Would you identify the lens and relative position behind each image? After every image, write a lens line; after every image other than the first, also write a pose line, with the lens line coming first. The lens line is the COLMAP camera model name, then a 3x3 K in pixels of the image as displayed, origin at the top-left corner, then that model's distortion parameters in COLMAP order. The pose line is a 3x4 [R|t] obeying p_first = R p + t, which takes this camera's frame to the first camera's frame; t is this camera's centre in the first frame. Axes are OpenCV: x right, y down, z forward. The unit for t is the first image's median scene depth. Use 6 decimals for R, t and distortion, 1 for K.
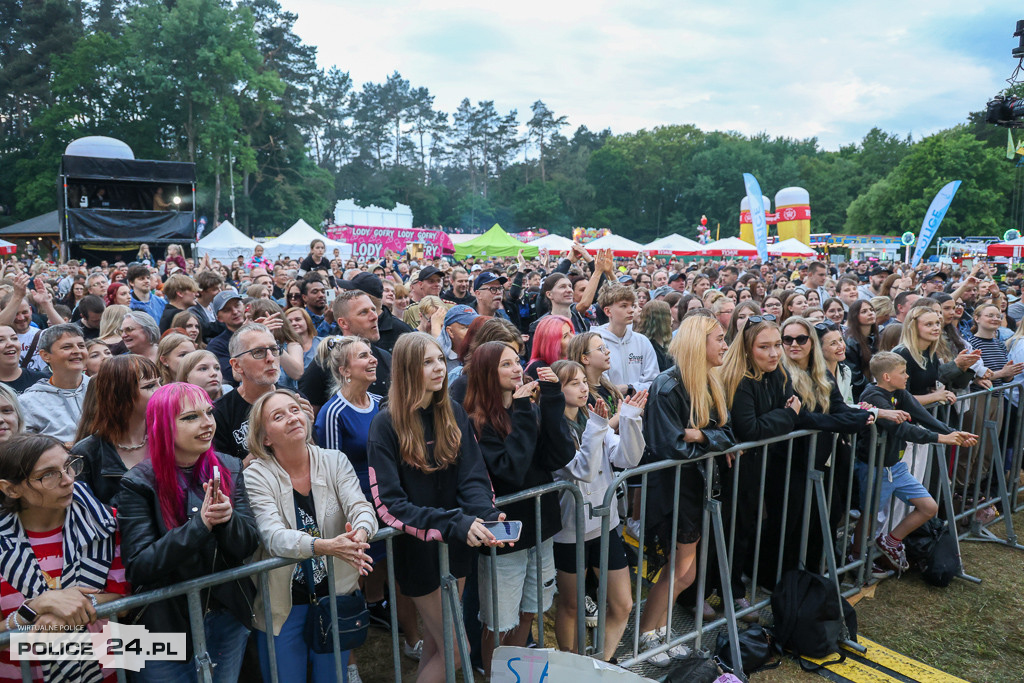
lens RADIAL K [[696.2, 0, 514.9], [0, 696.2, 338.9], [0, 0, 1]] dist [-0.095313, 0.060348]
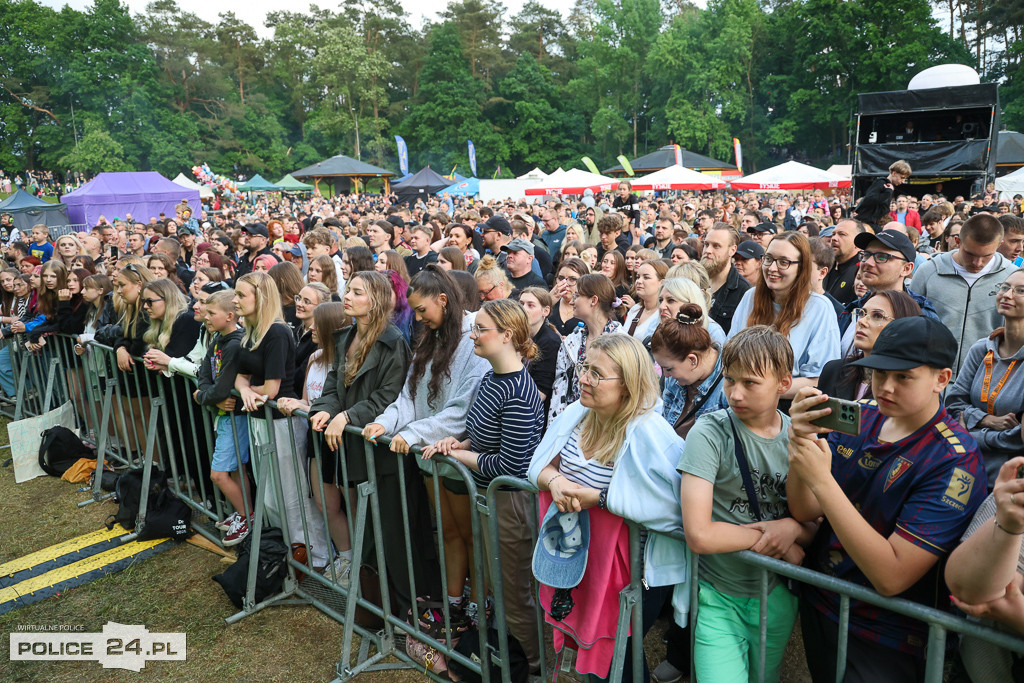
lens RADIAL K [[696.2, 0, 514.9], [0, 696.2, 338.9], [0, 0, 1]] dist [-0.095313, 0.060348]
pose [[0.239747, 0.193066, -0.951445, 0.198839], [-0.094605, 0.980009, 0.175023, -0.019526], [0.966215, 0.048051, 0.253219, 0.146306]]
